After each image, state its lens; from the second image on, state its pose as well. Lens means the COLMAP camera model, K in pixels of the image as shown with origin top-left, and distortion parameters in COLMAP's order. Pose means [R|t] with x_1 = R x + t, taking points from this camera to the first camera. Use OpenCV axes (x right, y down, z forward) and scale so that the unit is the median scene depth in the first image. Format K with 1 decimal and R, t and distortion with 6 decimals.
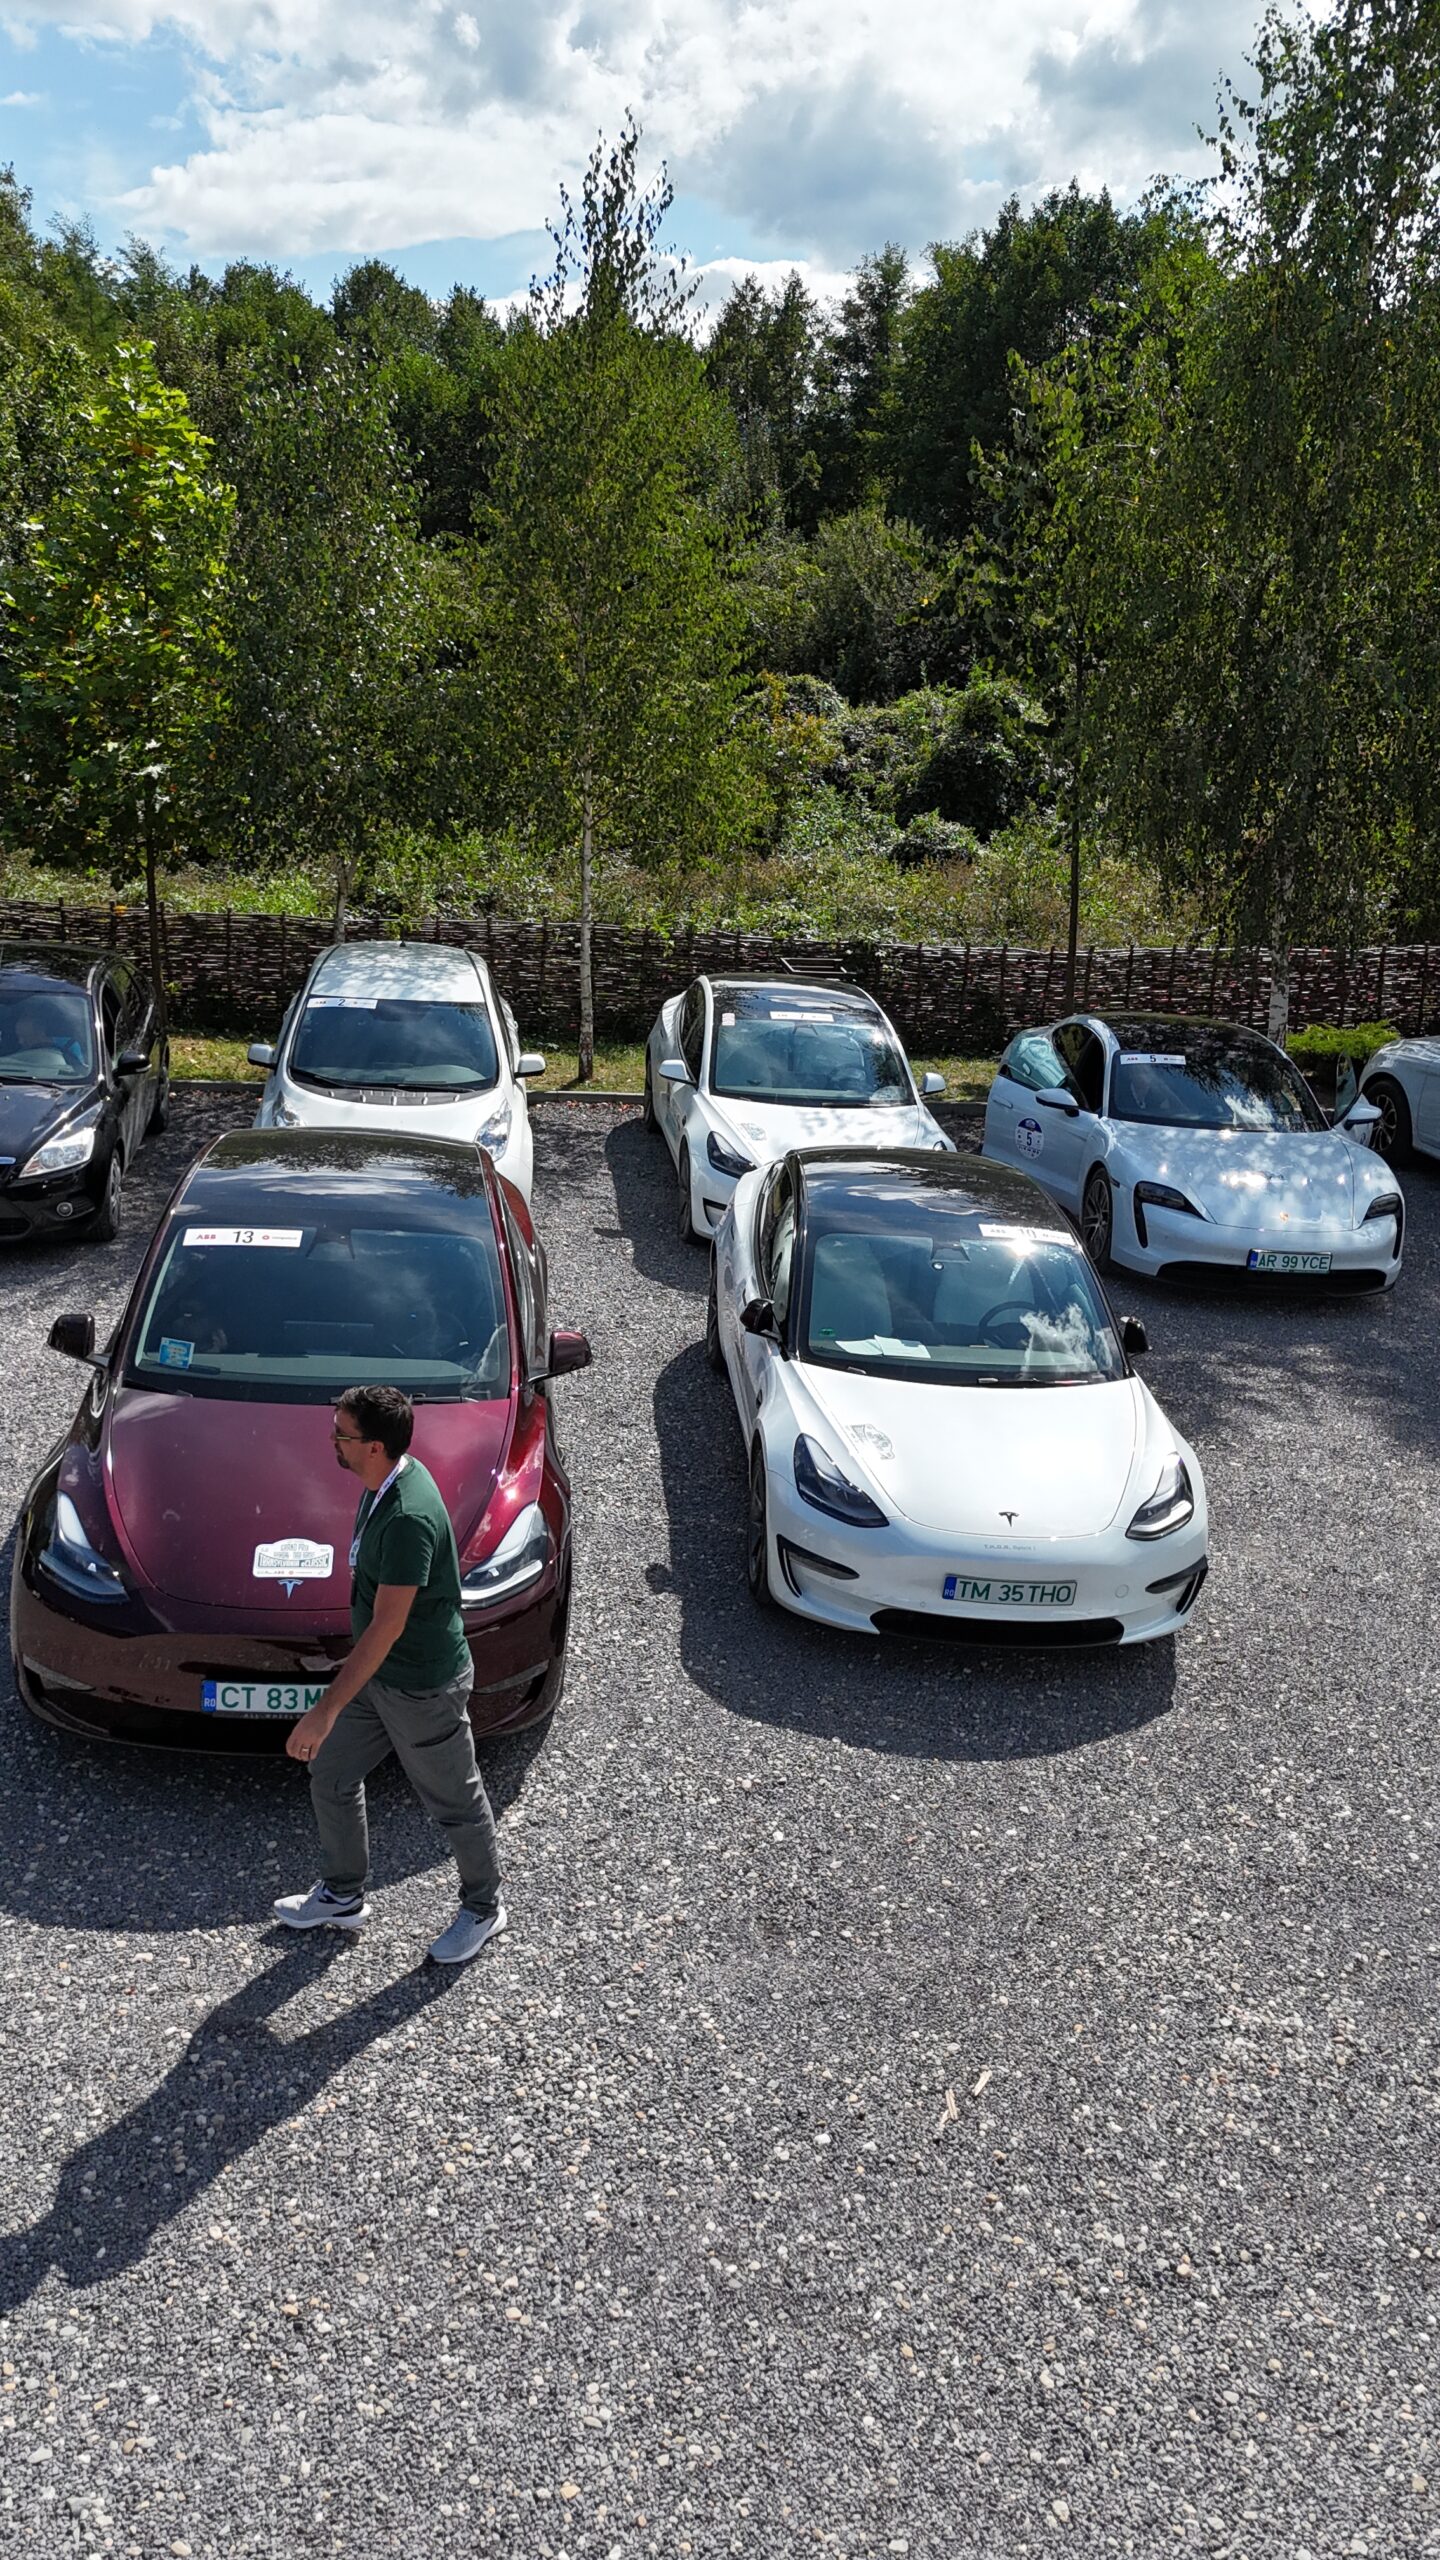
lens RADIAL K [[1922.3, 0, 708.9], [0, 1922.3, 1293.0], [0, 0, 1]] dist [0.073426, -0.064596]
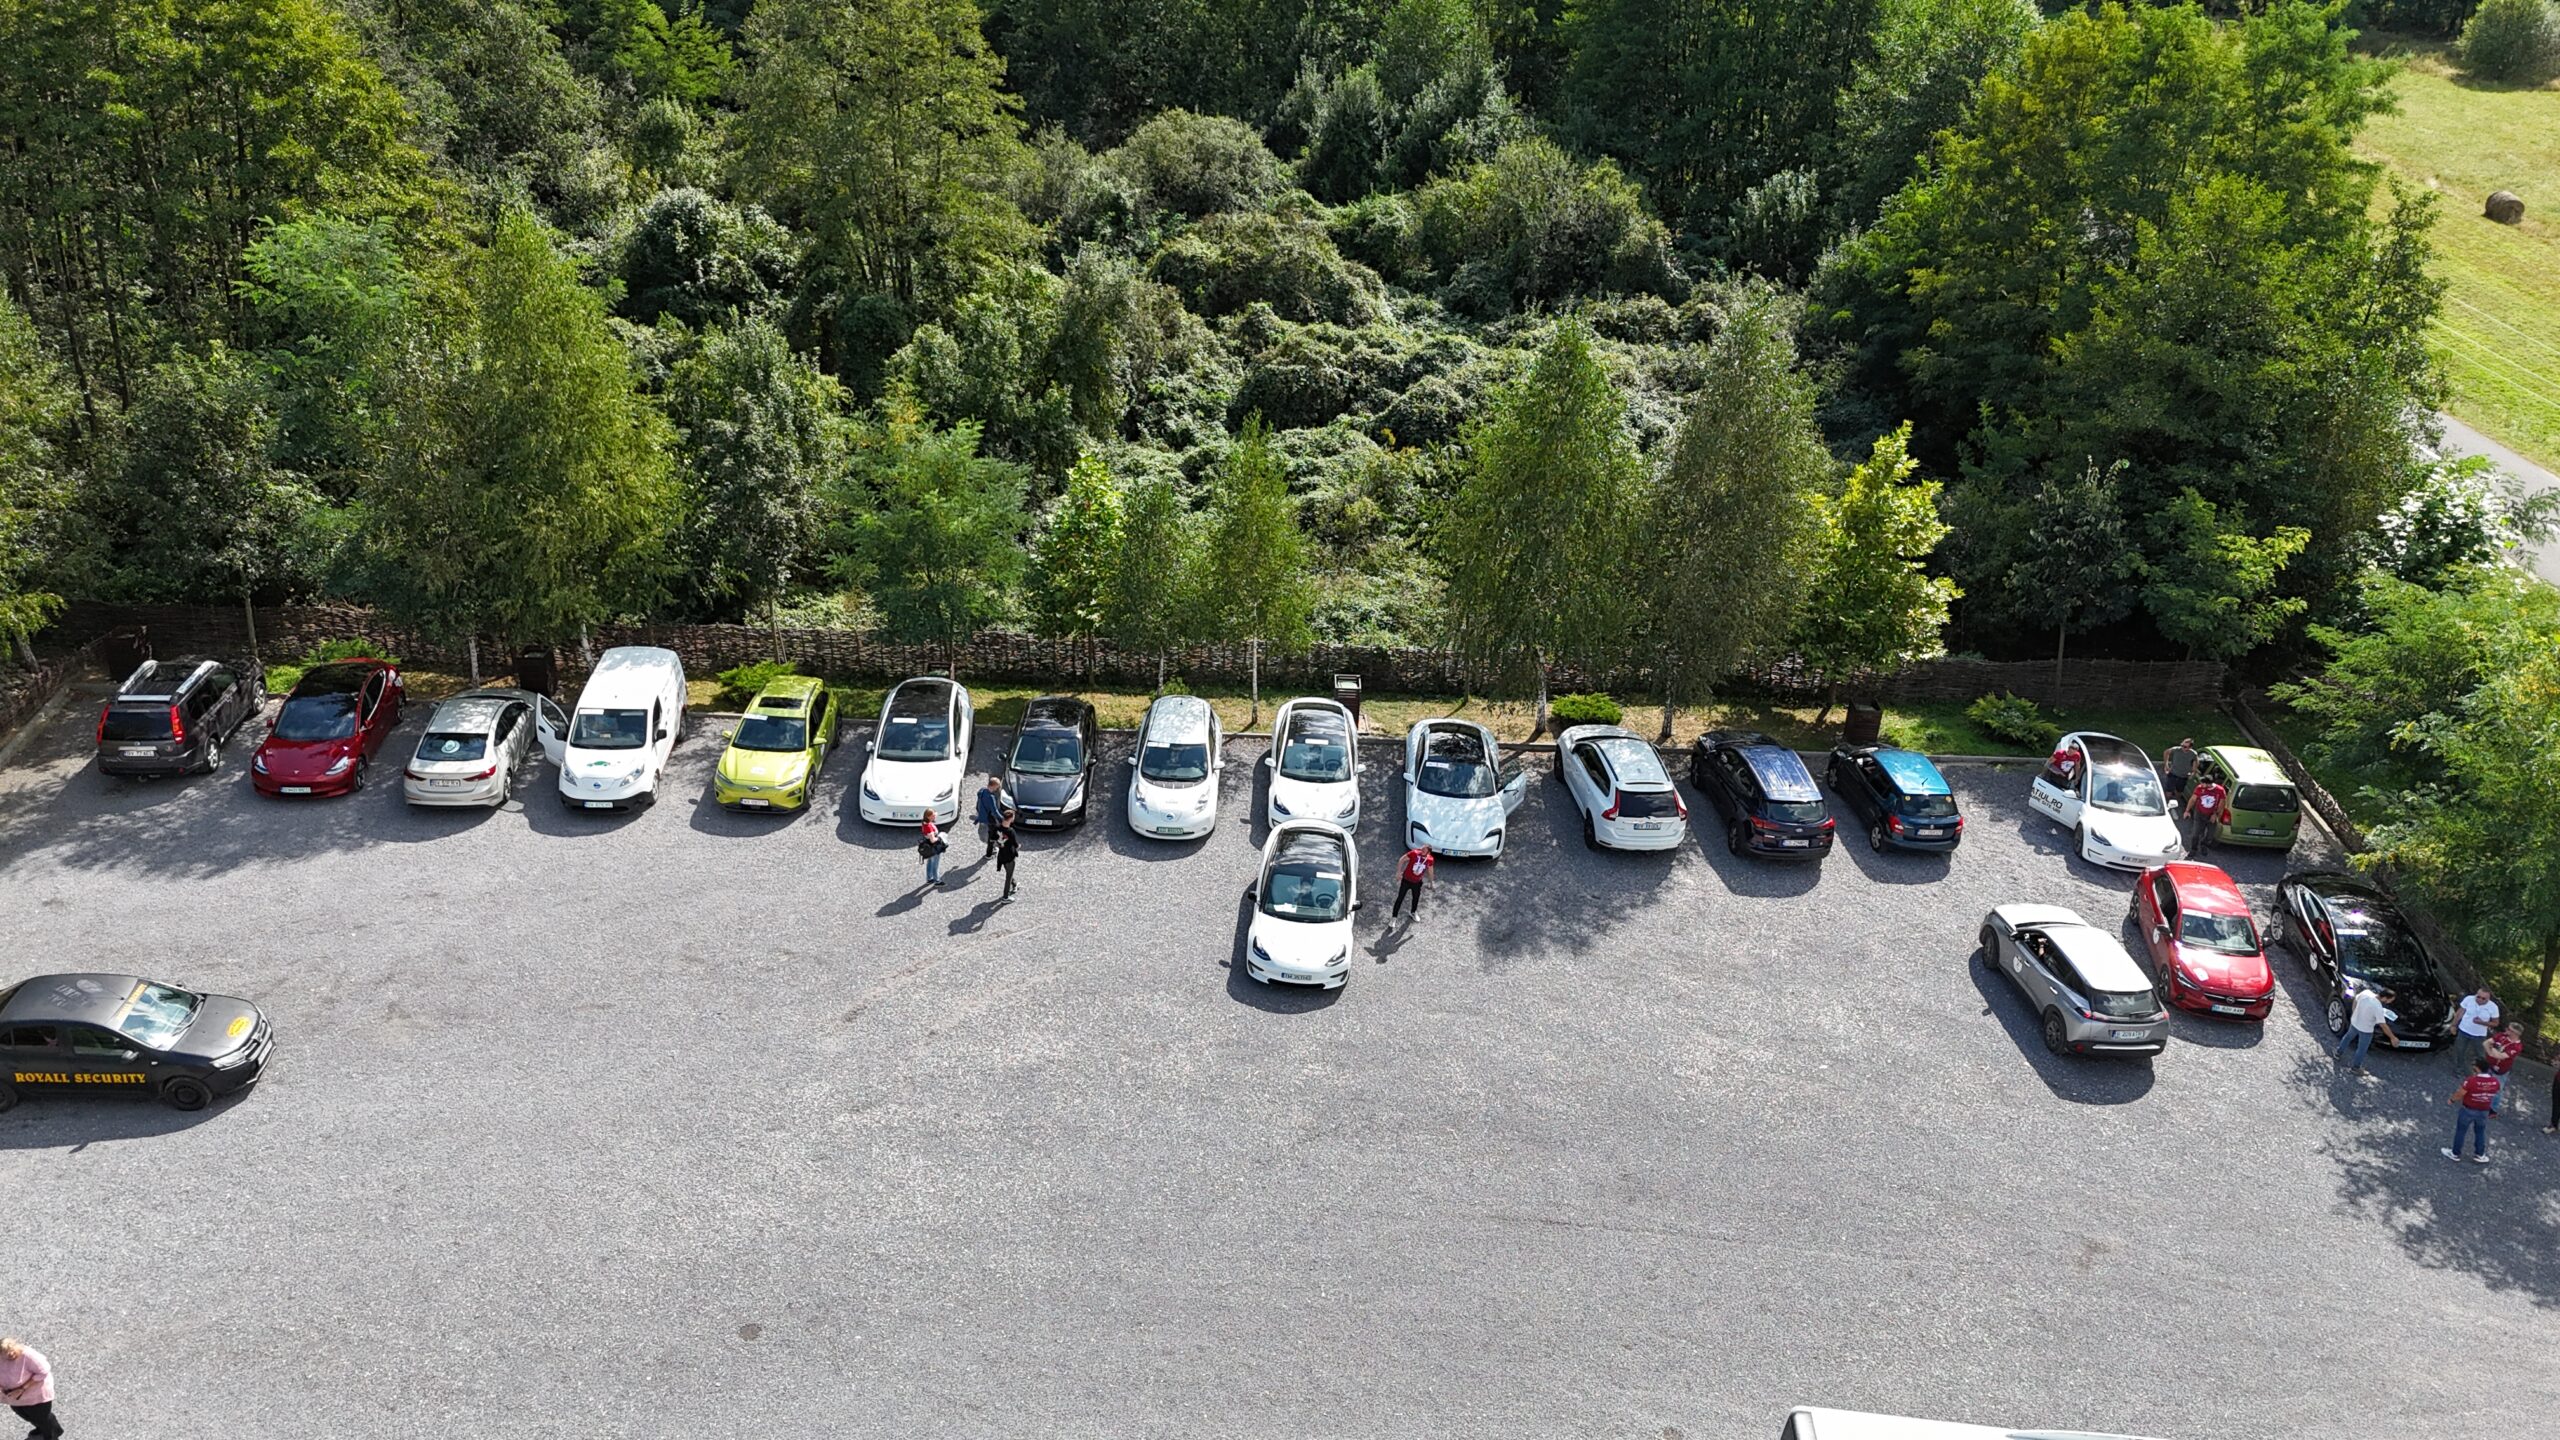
lens RADIAL K [[1922.3, 0, 1280.0], [0, 1922.3, 720.0], [0, 0, 1]] dist [0.073426, -0.064596]
pose [[0.989578, 0.053931, -0.133520, 0.721075], [-0.032921, 0.987391, 0.154838, -1.189194], [0.140187, -0.148828, 0.978876, -3.476156]]
